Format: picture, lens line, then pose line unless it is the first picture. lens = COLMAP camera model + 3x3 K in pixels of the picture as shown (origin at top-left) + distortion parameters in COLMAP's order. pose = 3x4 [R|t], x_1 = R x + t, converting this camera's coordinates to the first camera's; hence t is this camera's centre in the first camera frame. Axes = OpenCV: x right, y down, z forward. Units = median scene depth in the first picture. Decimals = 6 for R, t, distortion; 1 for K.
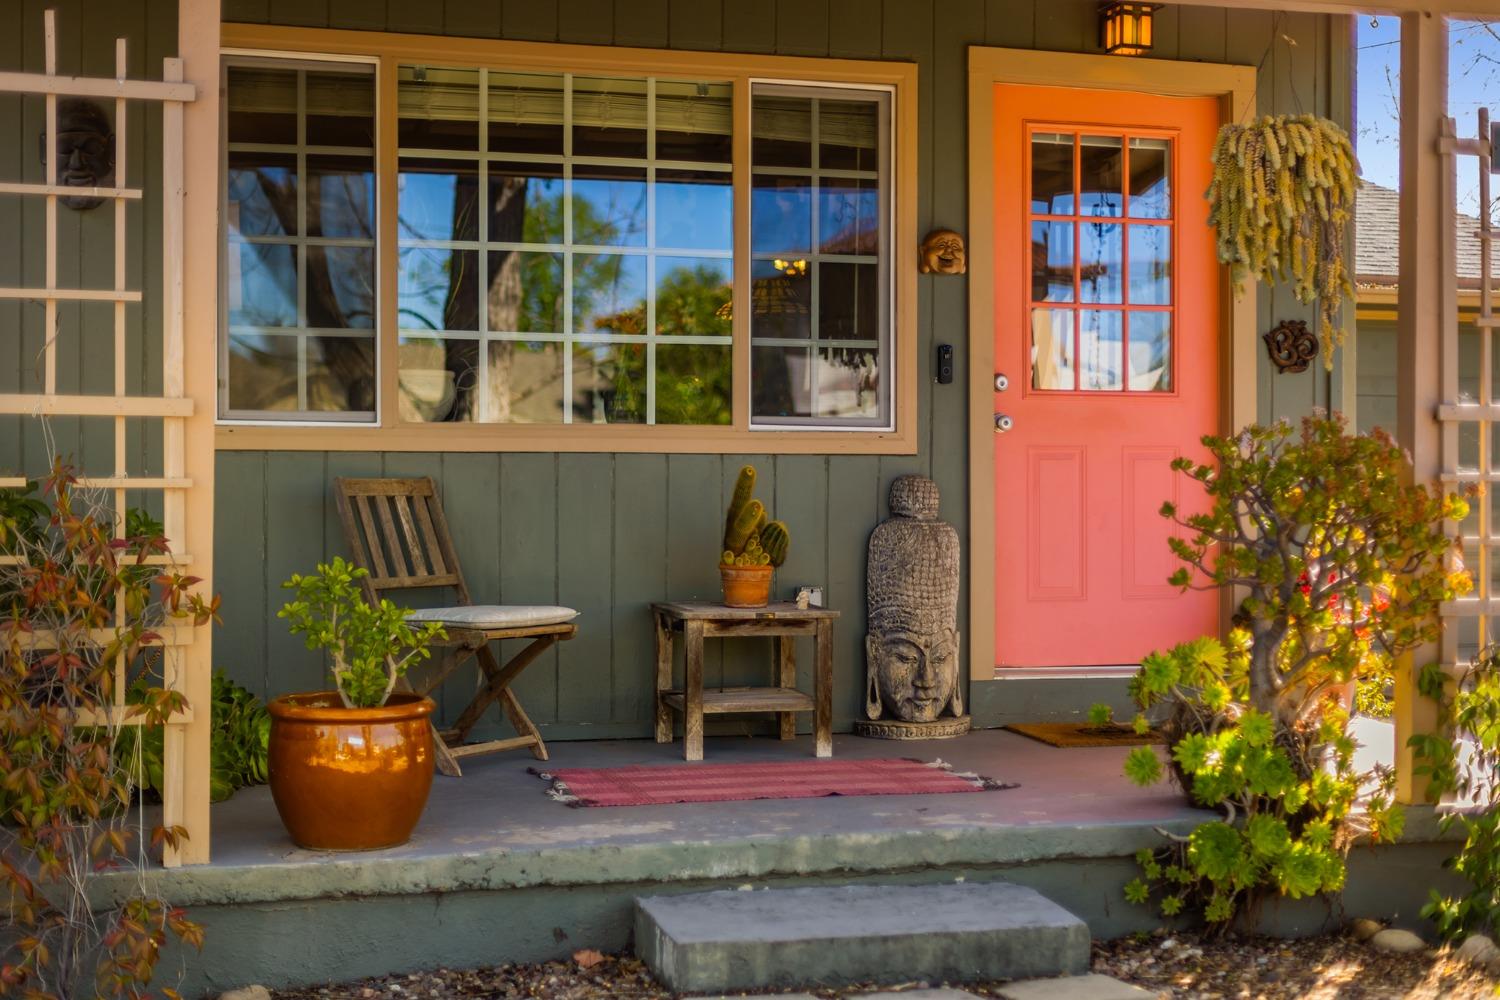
lens RADIAL K [[2198.1, 0, 749.0], [0, 2198.1, 505.7], [0, 0, 1]] dist [-0.024005, 0.000000]
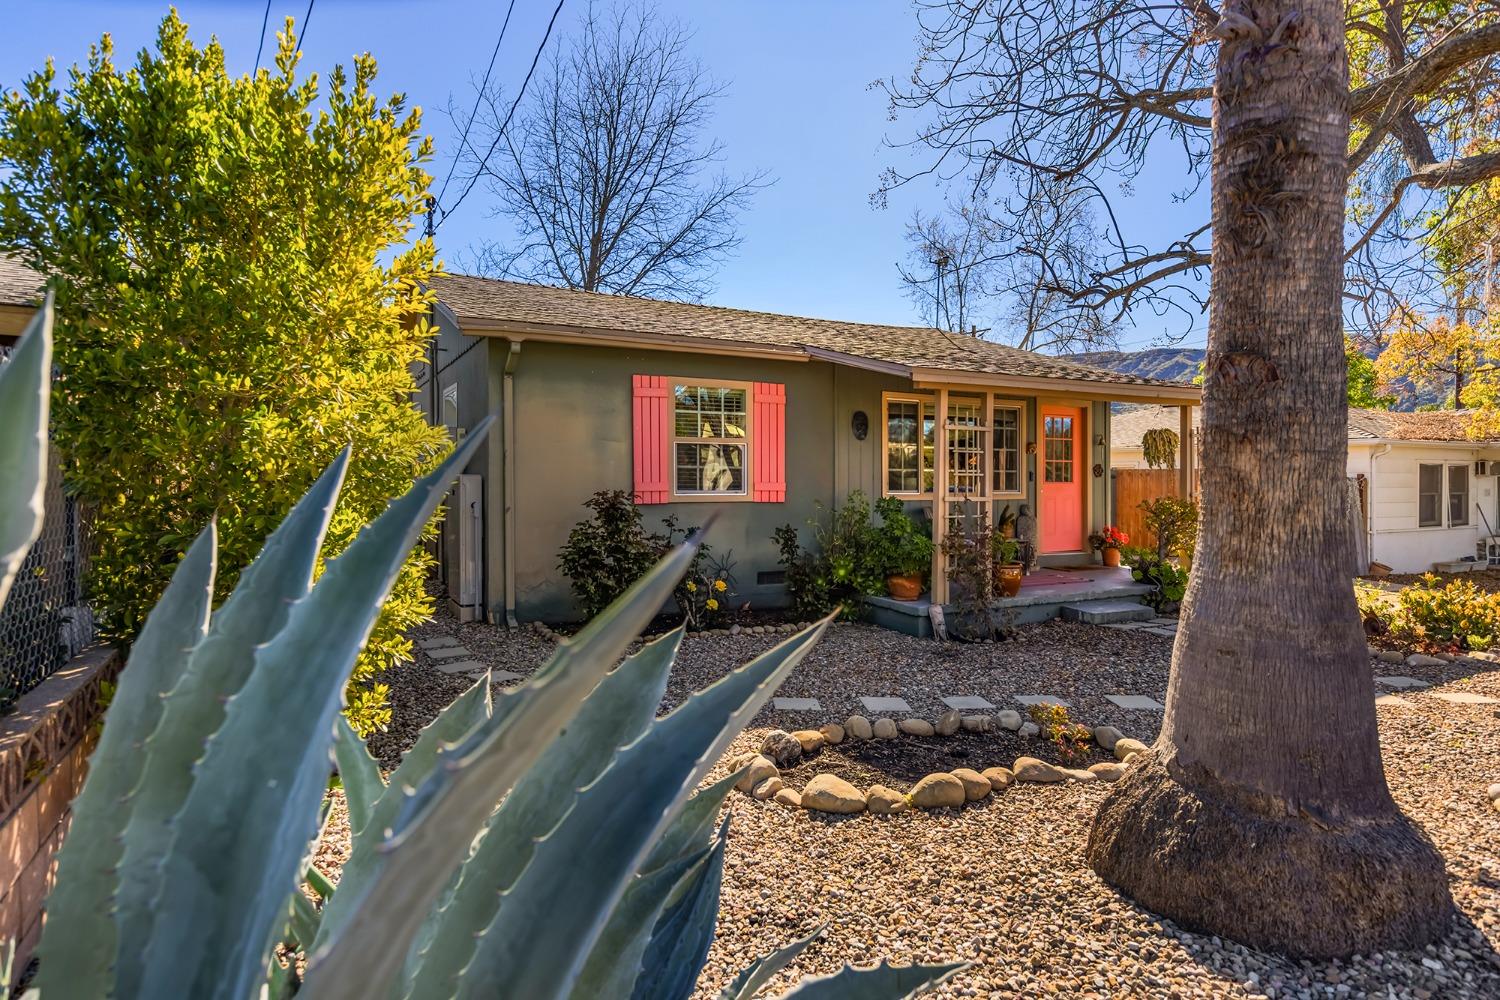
lens RADIAL K [[845.9, 0, 750.1], [0, 845.9, 499.8], [0, 0, 1]] dist [-0.000787, -0.000027]
pose [[0.980463, -0.001342, 0.196697, -0.934401], [-0.001753, 0.999877, 0.015558, -0.059739], [-0.196694, -0.015599, 0.980341, -0.523600]]
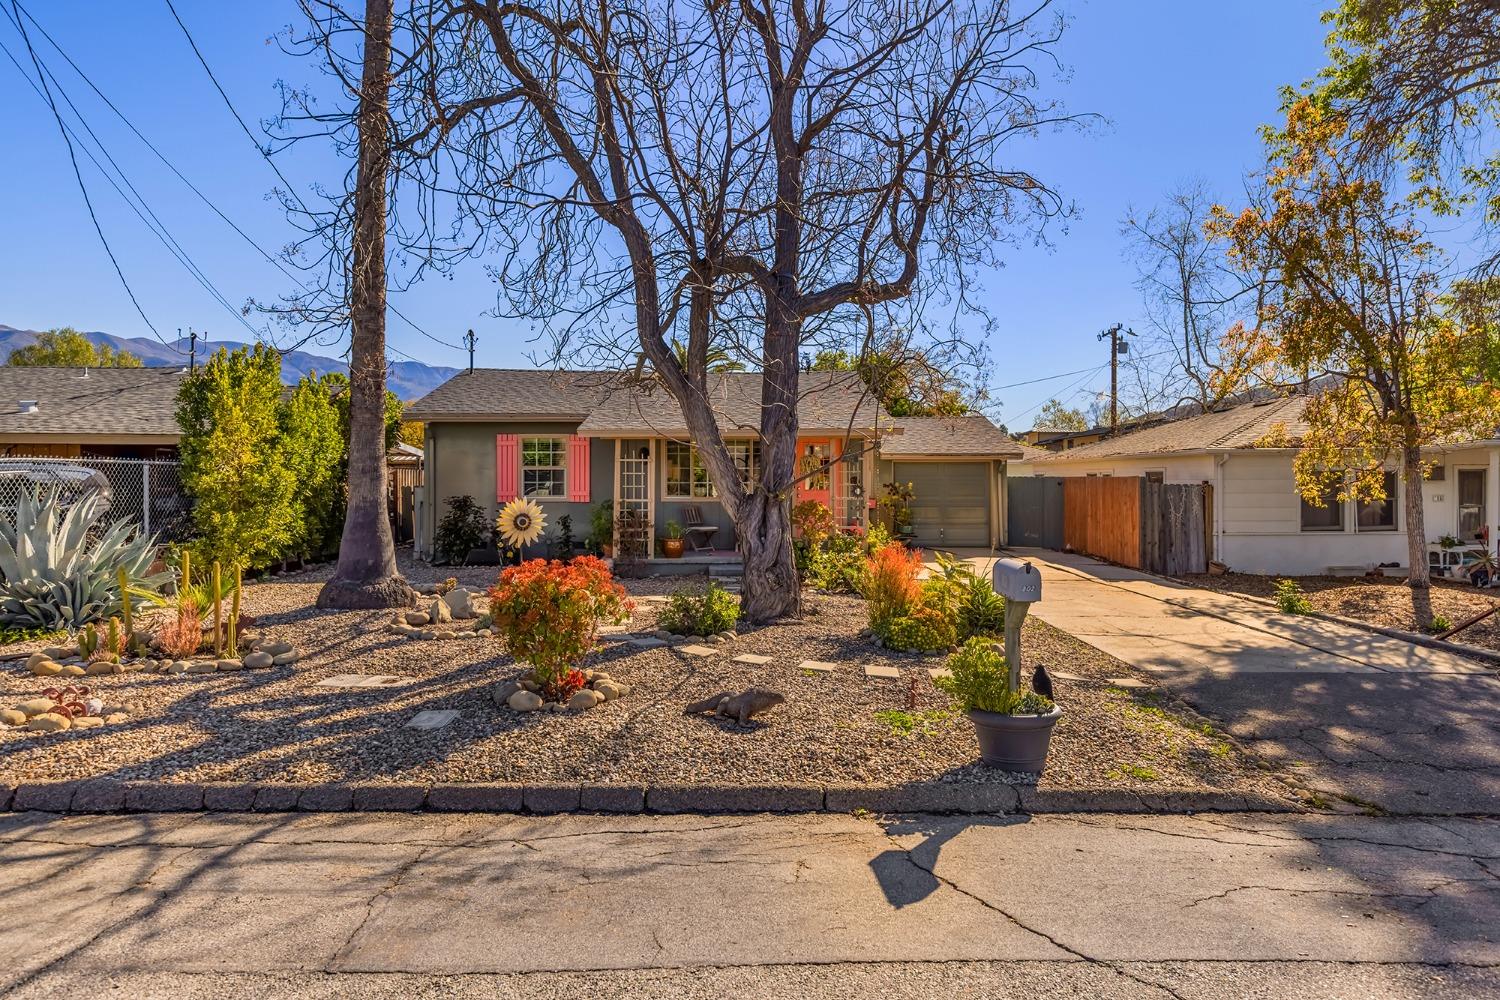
lens RADIAL K [[931.2, 0, 750.6], [0, 931.2, 496.4], [0, 0, 1]] dist [0.001150, 0.000015]
pose [[0.970450, 0.001224, -0.241299, 0.775692], [0.000579, 0.999972, 0.007401, -0.072587], [0.241301, -0.007322, 0.970423, -1.860608]]
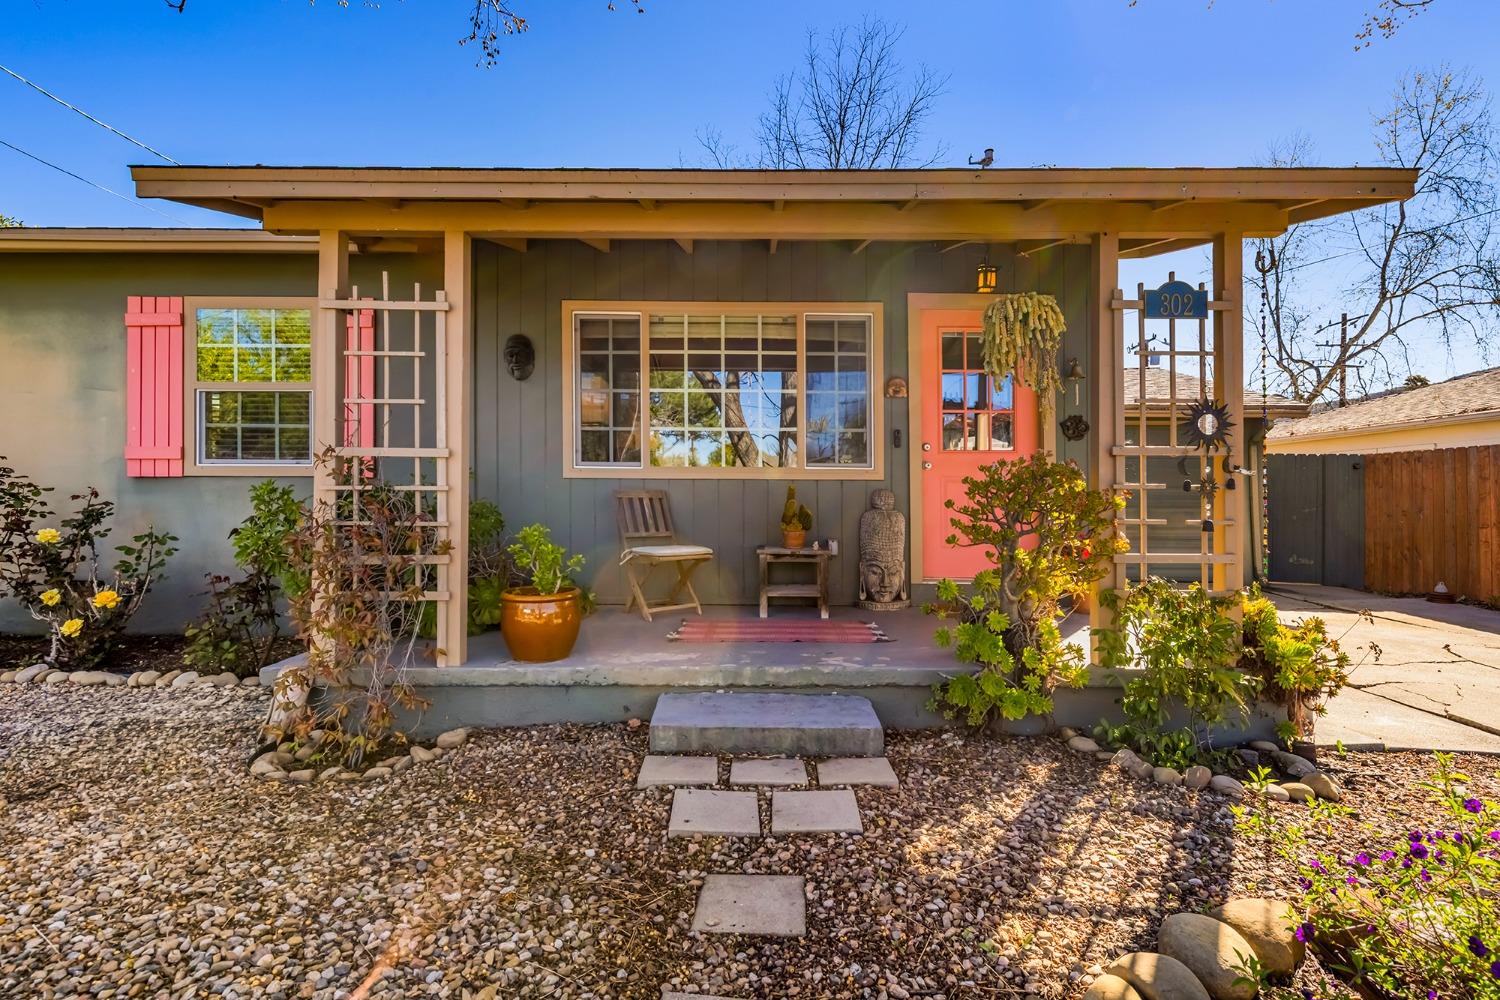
lens RADIAL K [[732.5, 0, 752.1], [0, 732.5, 493.6], [0, 0, 1]] dist [0.004970, 0.000468]
pose [[0.962336, 0.000607, -0.271862, 0.195324], [-0.005500, 0.999836, -0.017236, 0.004910], [0.271807, 0.018082, 0.962182, 0.339341]]
